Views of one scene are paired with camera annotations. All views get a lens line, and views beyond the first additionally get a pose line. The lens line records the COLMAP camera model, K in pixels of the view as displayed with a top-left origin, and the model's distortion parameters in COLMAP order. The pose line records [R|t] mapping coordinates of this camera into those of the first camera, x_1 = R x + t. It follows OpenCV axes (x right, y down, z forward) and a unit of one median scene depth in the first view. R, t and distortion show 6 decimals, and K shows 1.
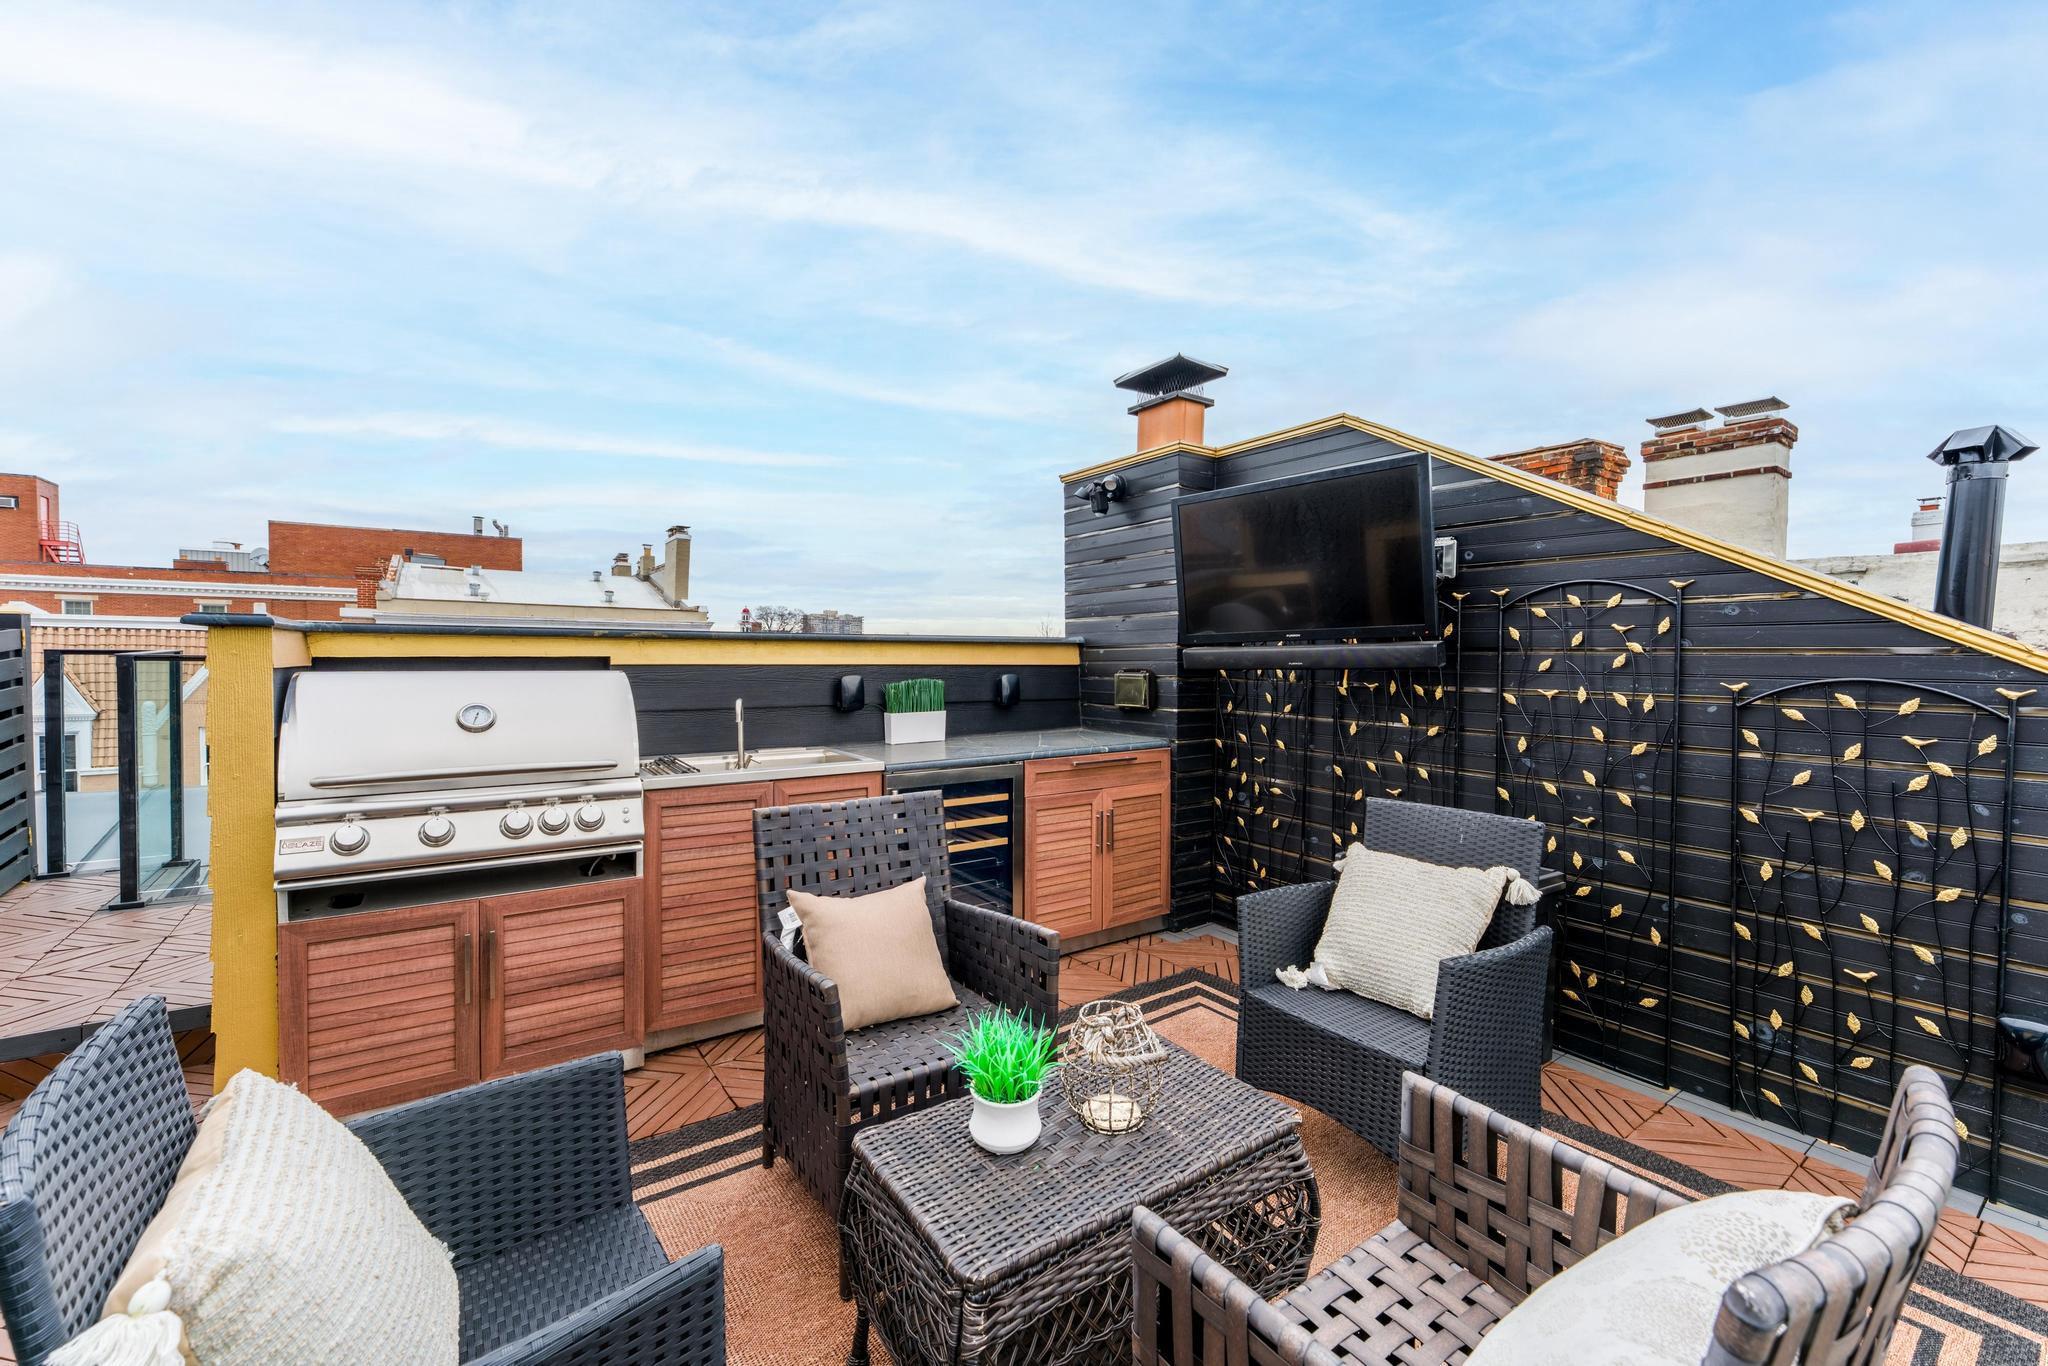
lens RADIAL K [[828.8, 0, 1025.3], [0, 828.8, 662.4], [0, 0, 1]] dist [0.002122, -0.001042]
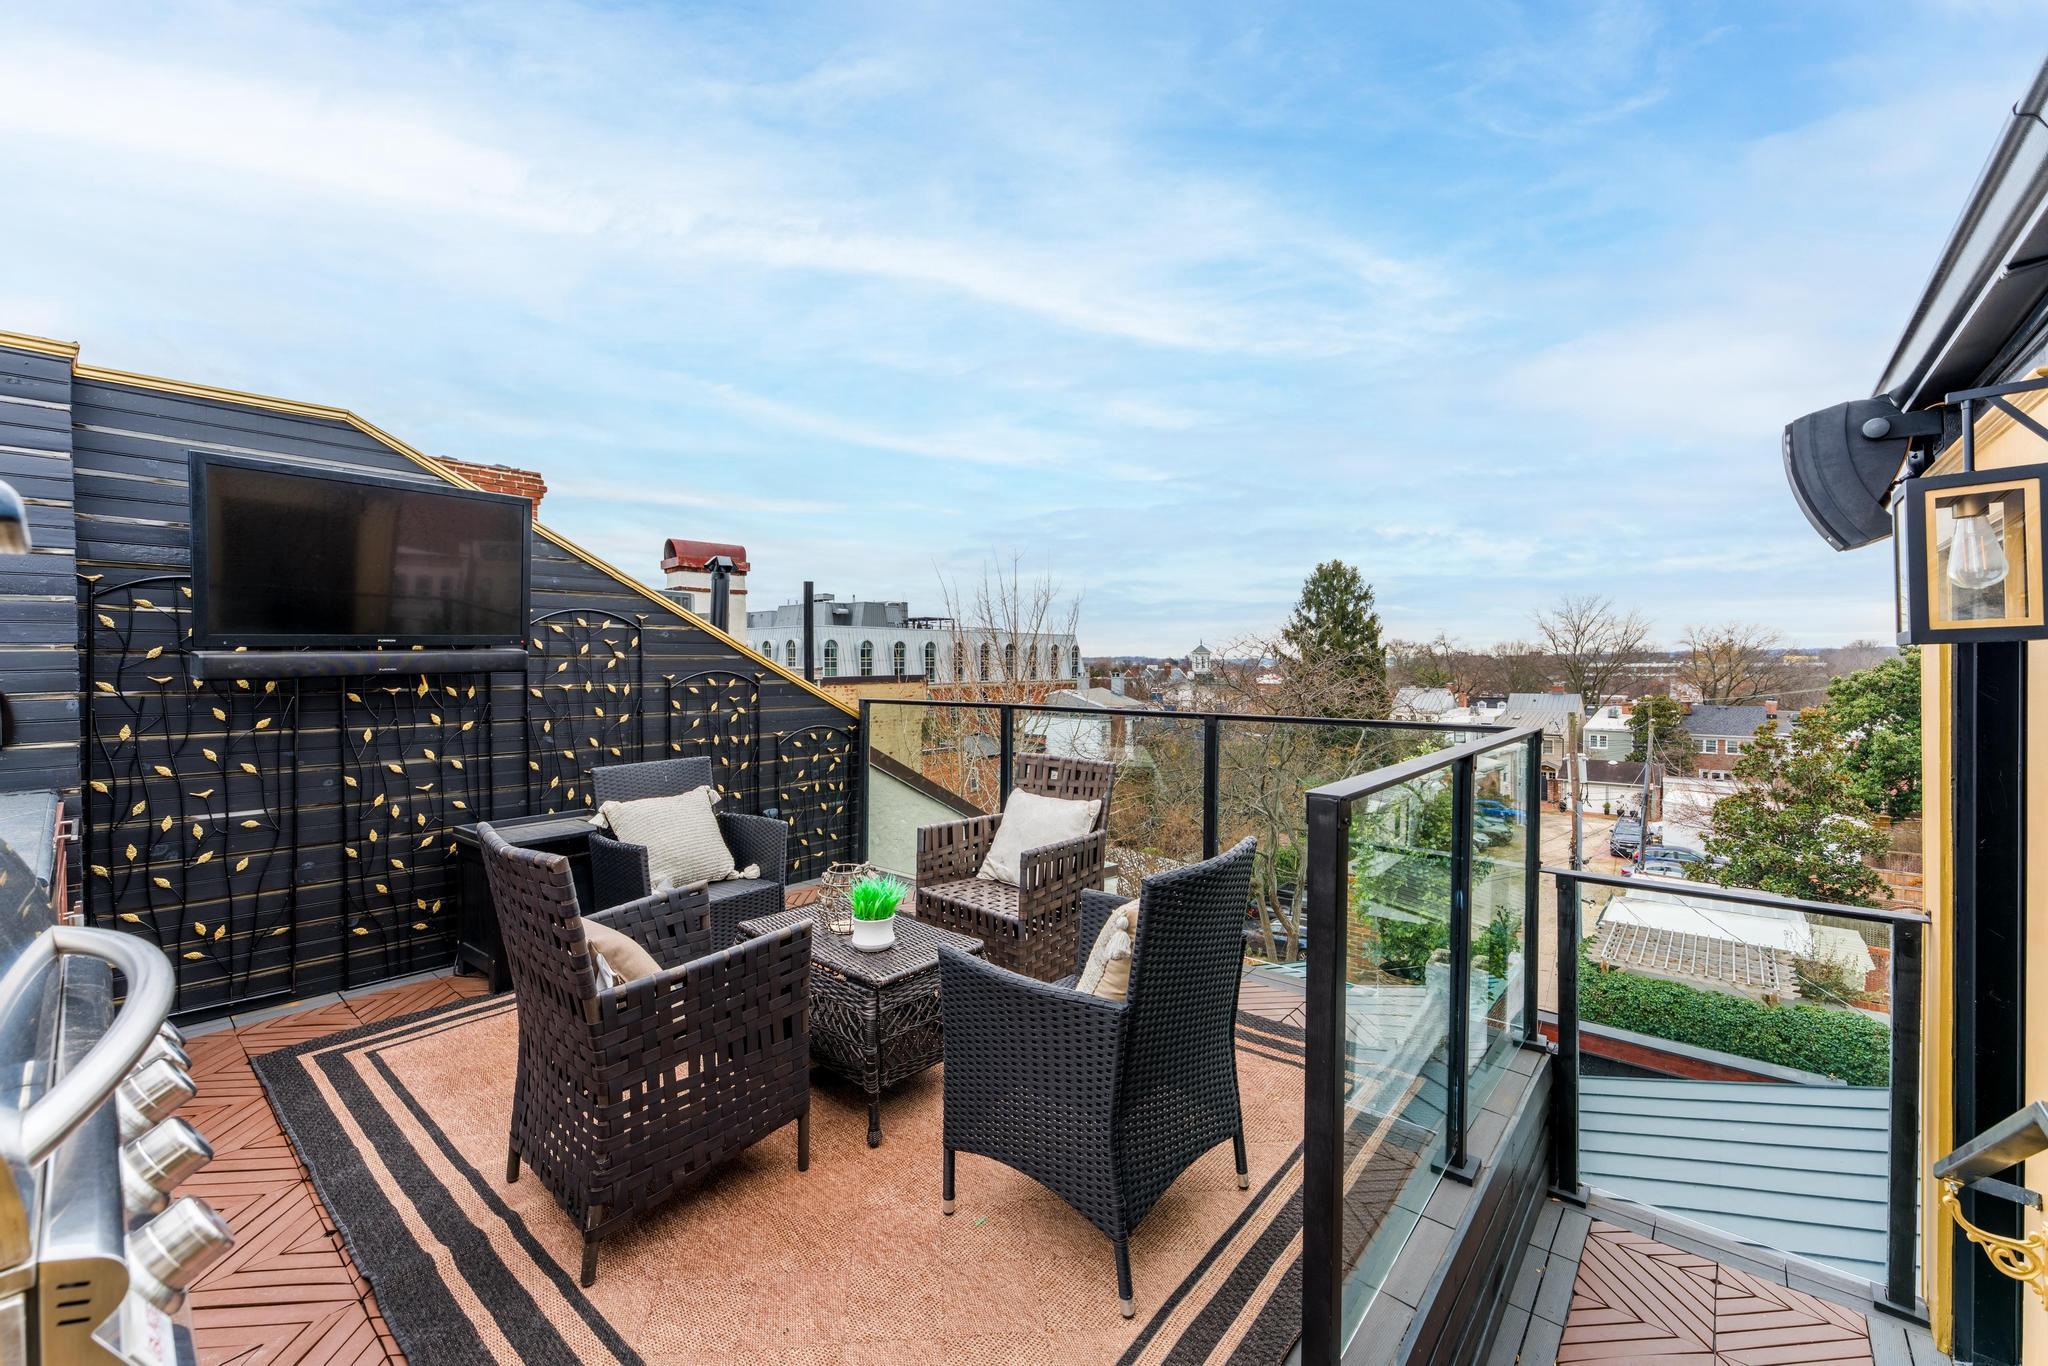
lens RADIAL K [[816.9, 0, 1023.1], [0, 816.9, 664.2], [0, 0, 1]] dist [0.001812, -0.000671]
pose [[-0.234377, -0.007334, 0.972118, -0.962533], [0.011069, 0.999887, 0.010212, -0.007844], [-0.972083, 0.013154, -0.234269, 0.617429]]
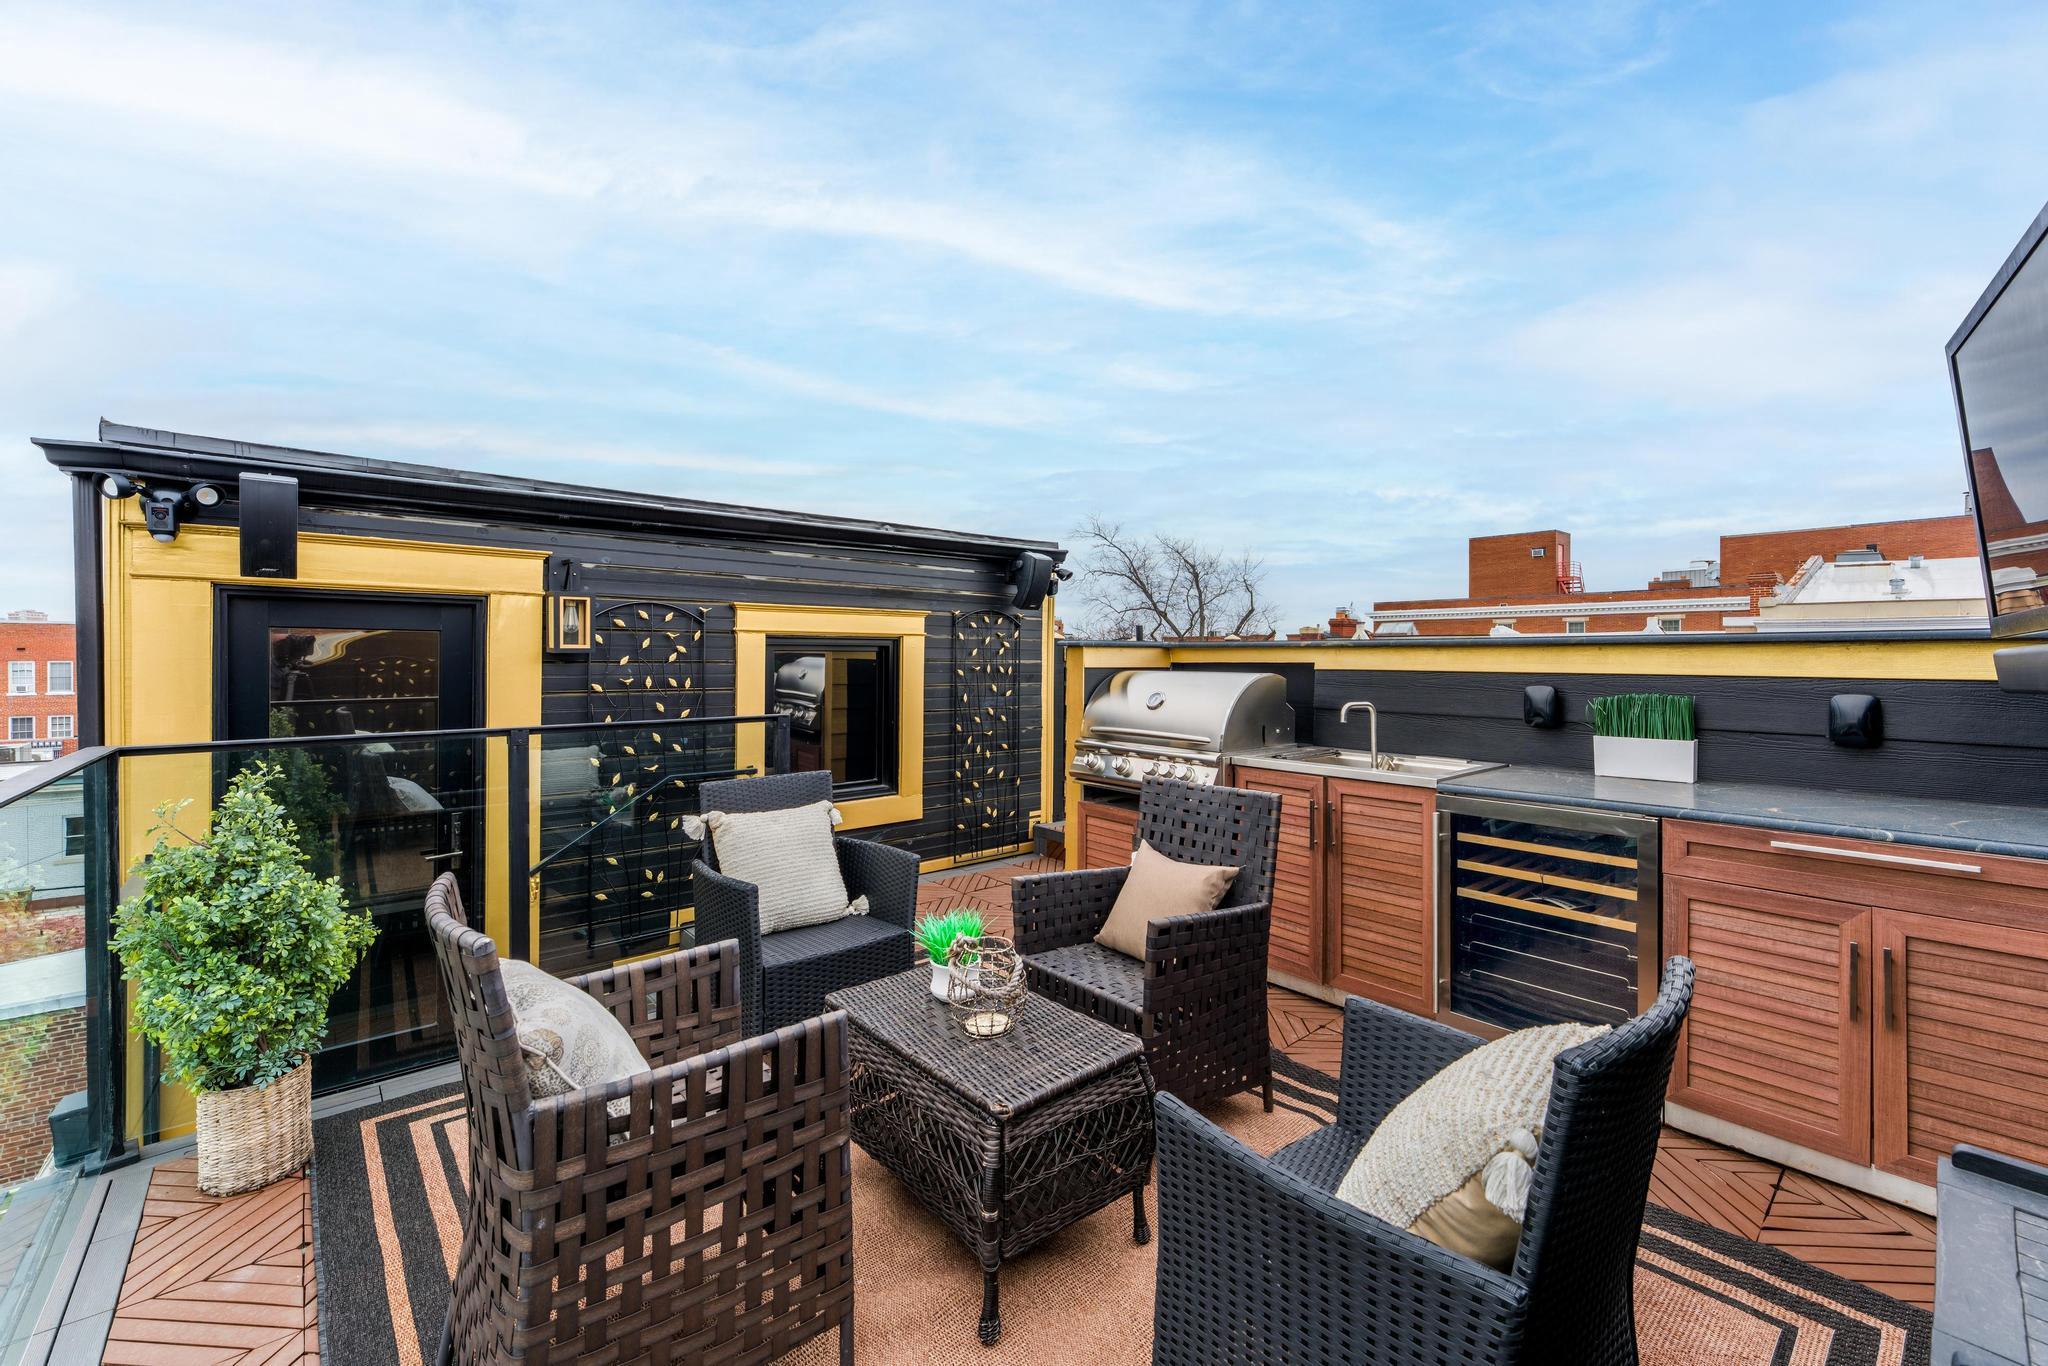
lens RADIAL K [[816.9, 0, 1023.1], [0, 816.9, 664.2], [0, 0, 1]] dist [0.001812, -0.000671]
pose [[0.107113, 0.001109, -0.994246, 0.801317], [-0.010771, 0.999942, -0.000045, 0.000297], [0.994188, 0.010714, 0.107119, 0.552286]]
